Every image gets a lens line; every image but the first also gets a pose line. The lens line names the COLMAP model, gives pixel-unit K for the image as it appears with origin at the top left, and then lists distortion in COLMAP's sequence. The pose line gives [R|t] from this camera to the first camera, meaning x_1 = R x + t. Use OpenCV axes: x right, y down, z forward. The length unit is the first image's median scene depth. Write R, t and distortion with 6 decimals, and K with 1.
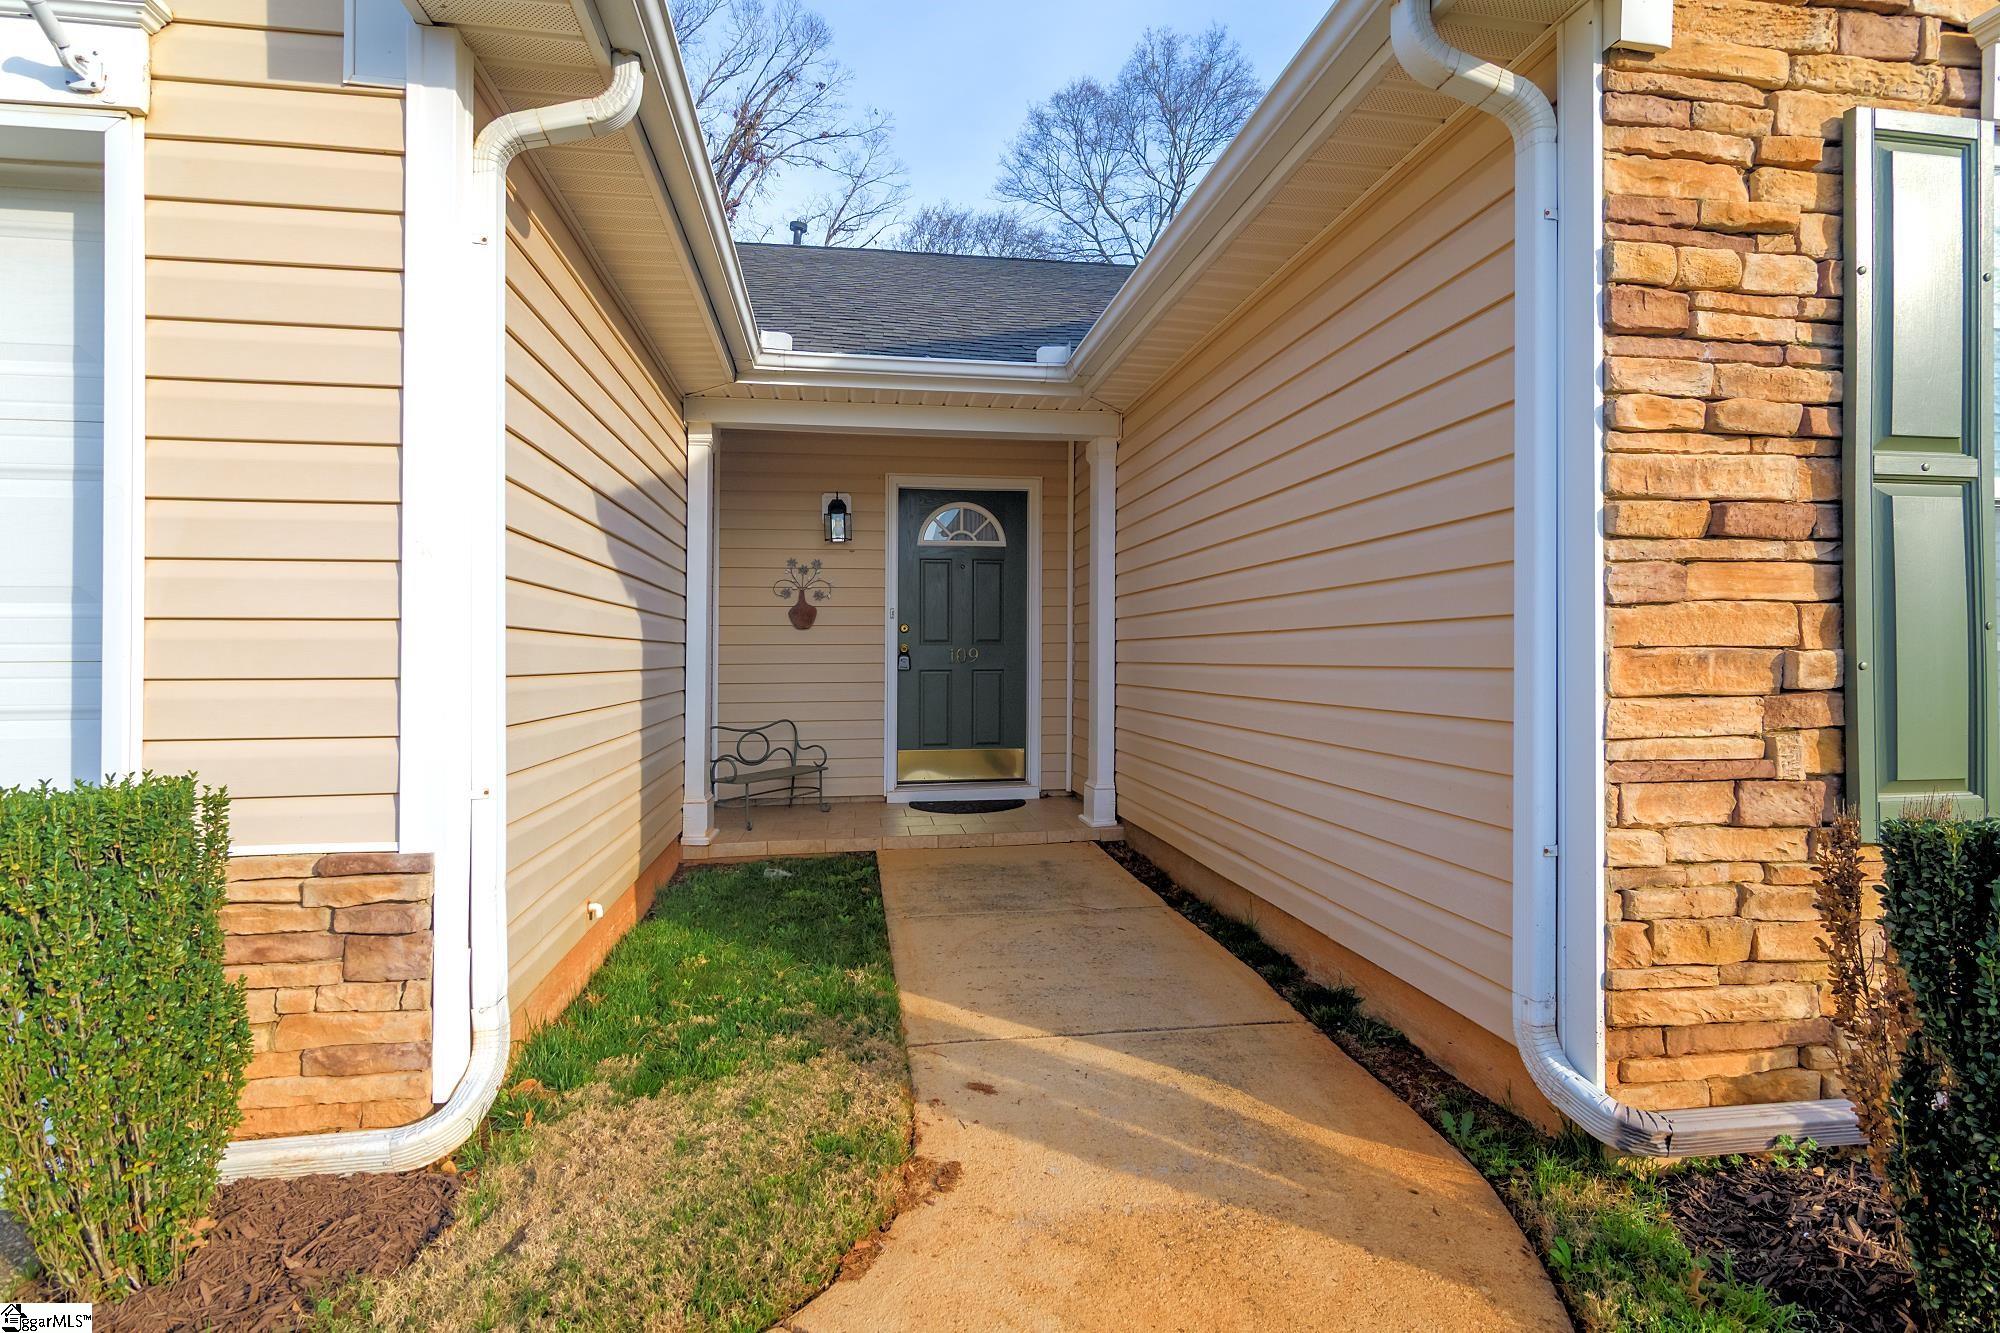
lens RADIAL K [[956.1, 0, 1054.4], [0, 956.1, 645.9], [0, 0, 1]] dist [-0.000821, 0.000392]
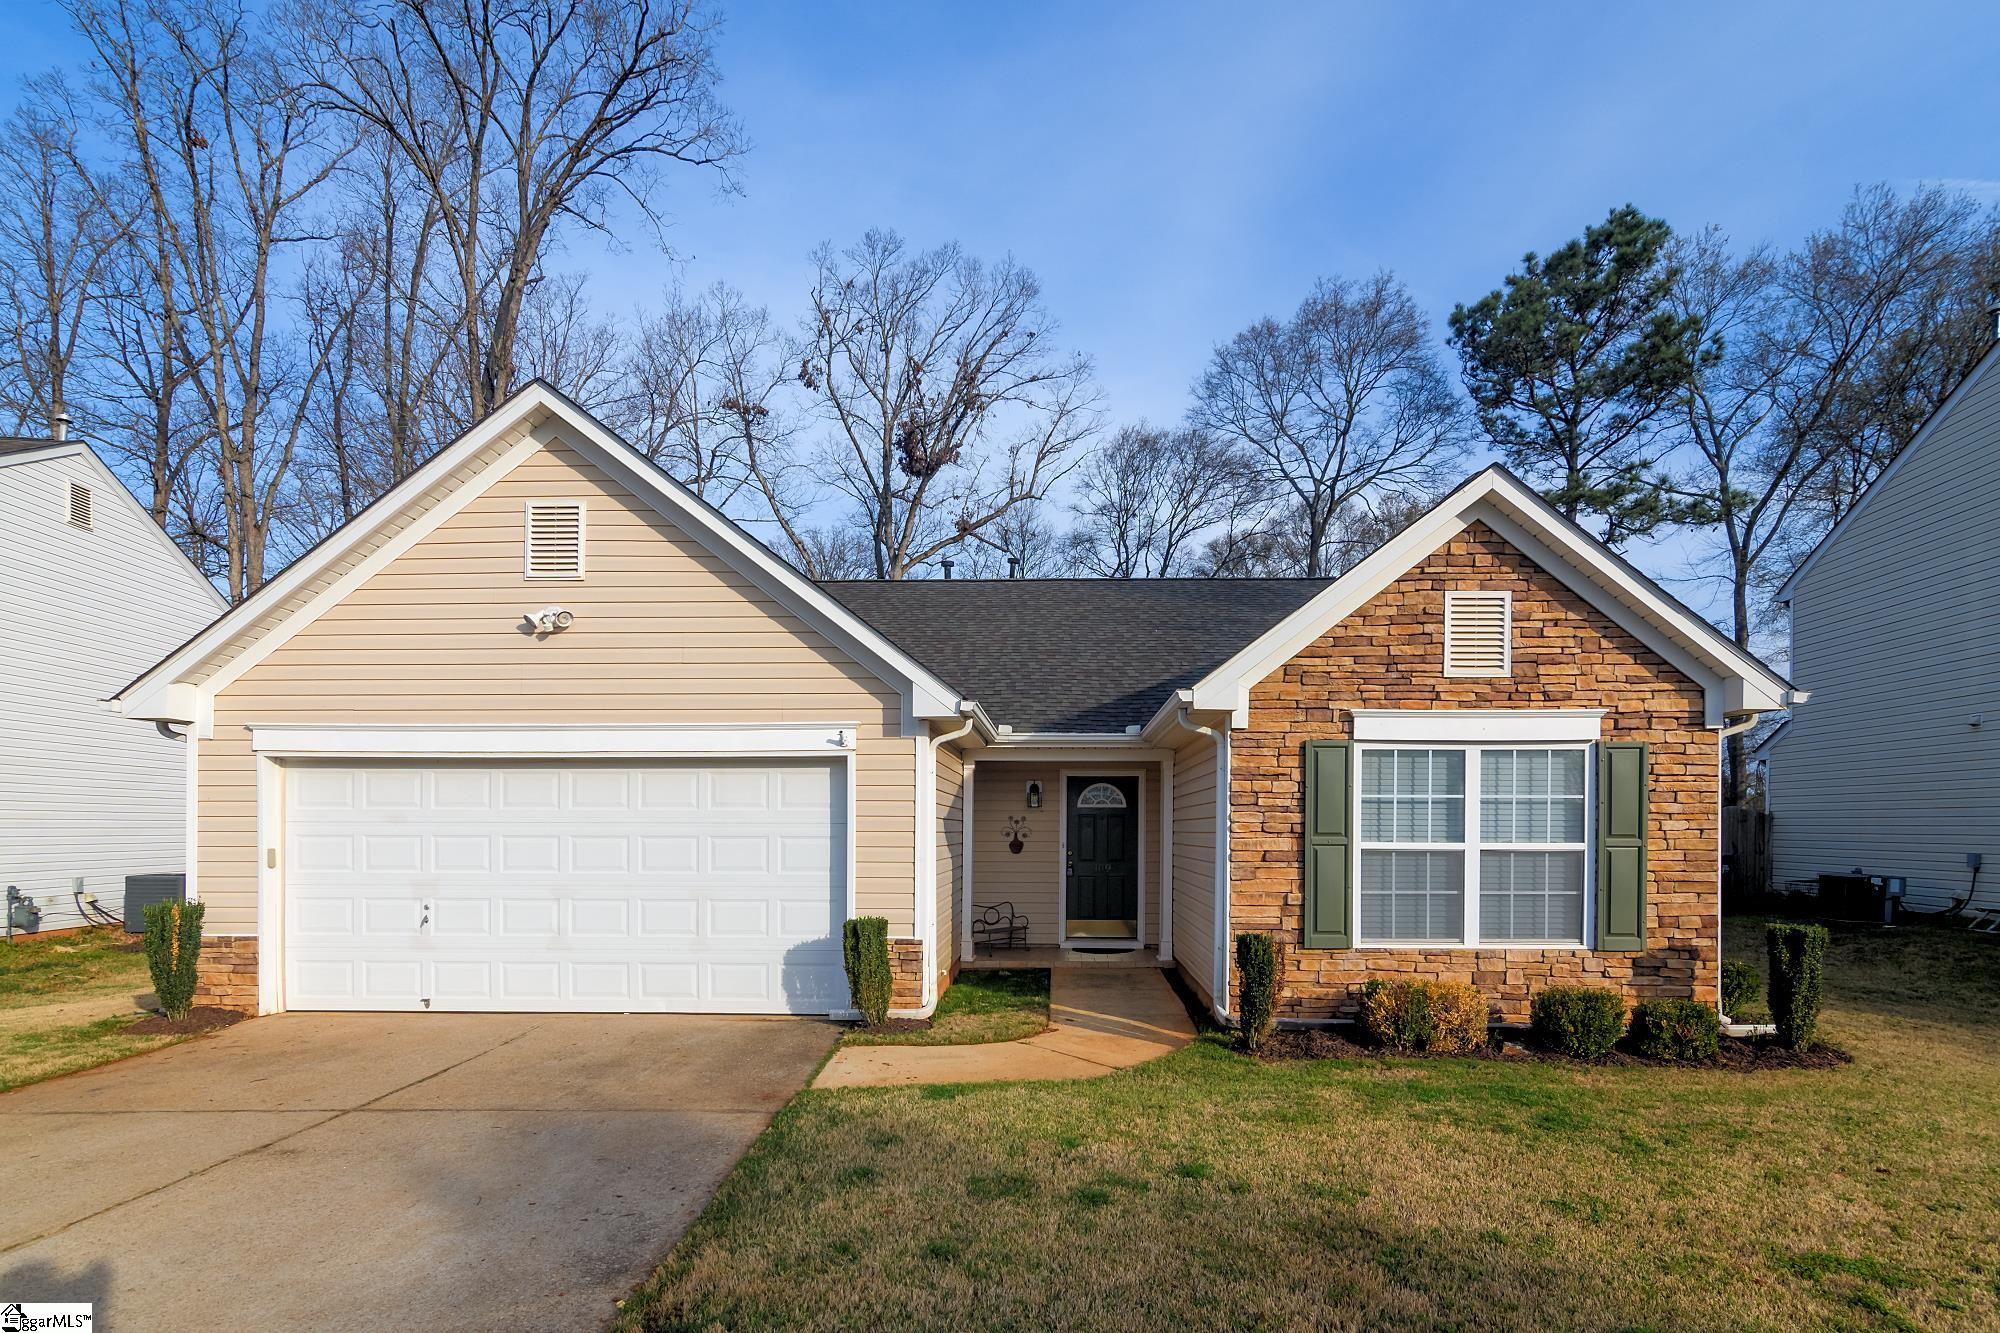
lens RADIAL K [[1029.6, 0, 1052.6], [0, 1029.6, 823.5], [0, 0, 1]] dist [-0.000006, 0.000066]
pose [[0.975910, 0.004012, -0.218138, 0.271480], [-0.002705, 0.999977, 0.006291, -0.099261], [0.218158, -0.005549, 0.975898, -1.051328]]
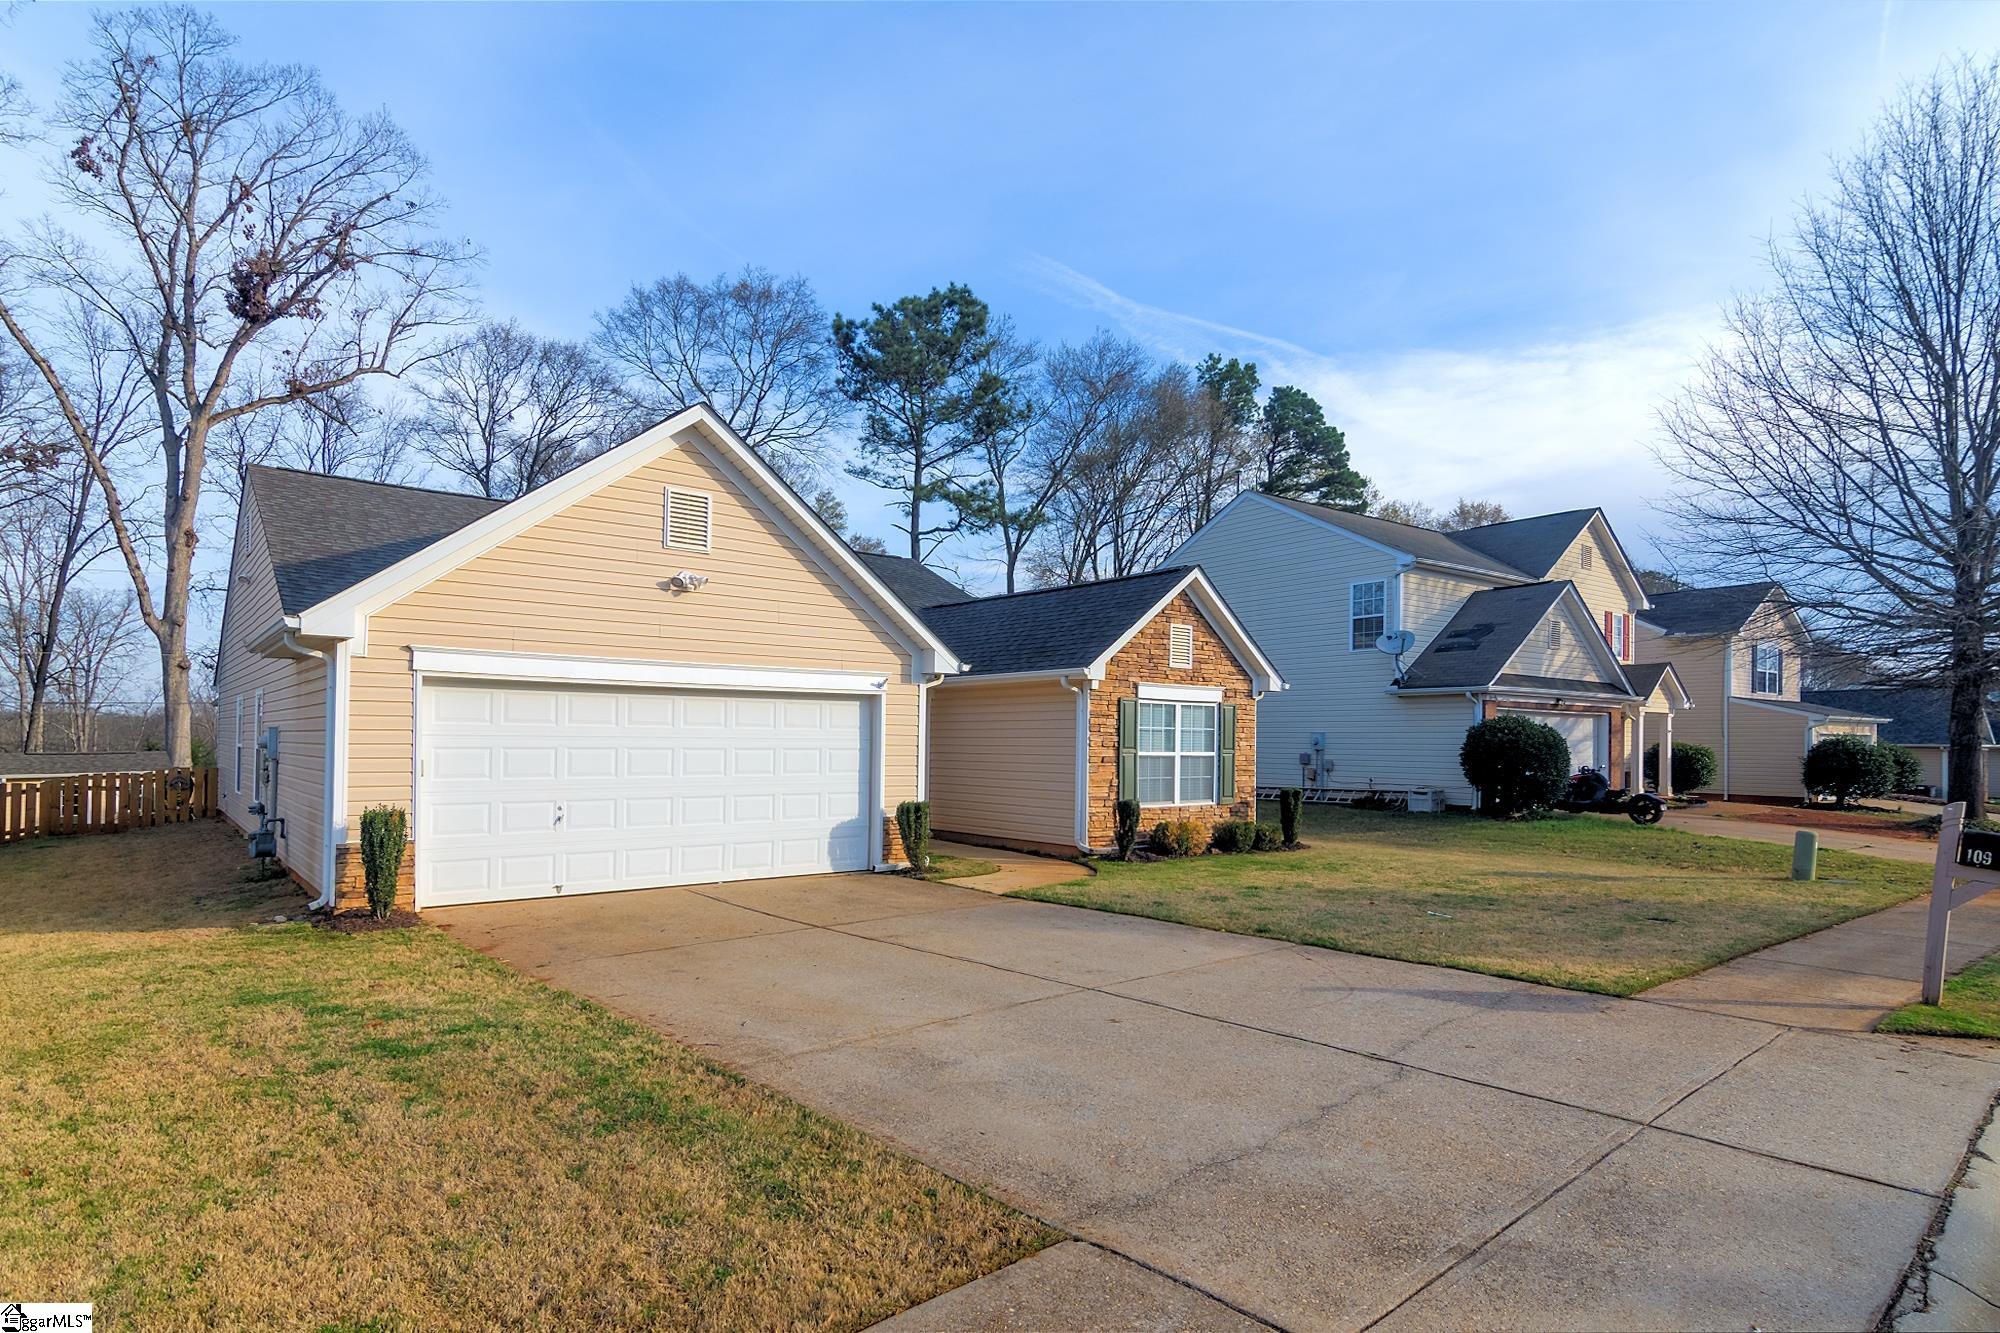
lens RADIAL K [[1034.6, 0, 994.6], [0, 1034.6, 731.6], [0, 0, 1]] dist [0.003604, 0.001401]
pose [[0.881454, 0.015449, 0.472018, -1.182403], [-0.017254, 0.999851, -0.000505, -0.110517], [-0.471955, -0.007699, 0.881589, -1.749998]]
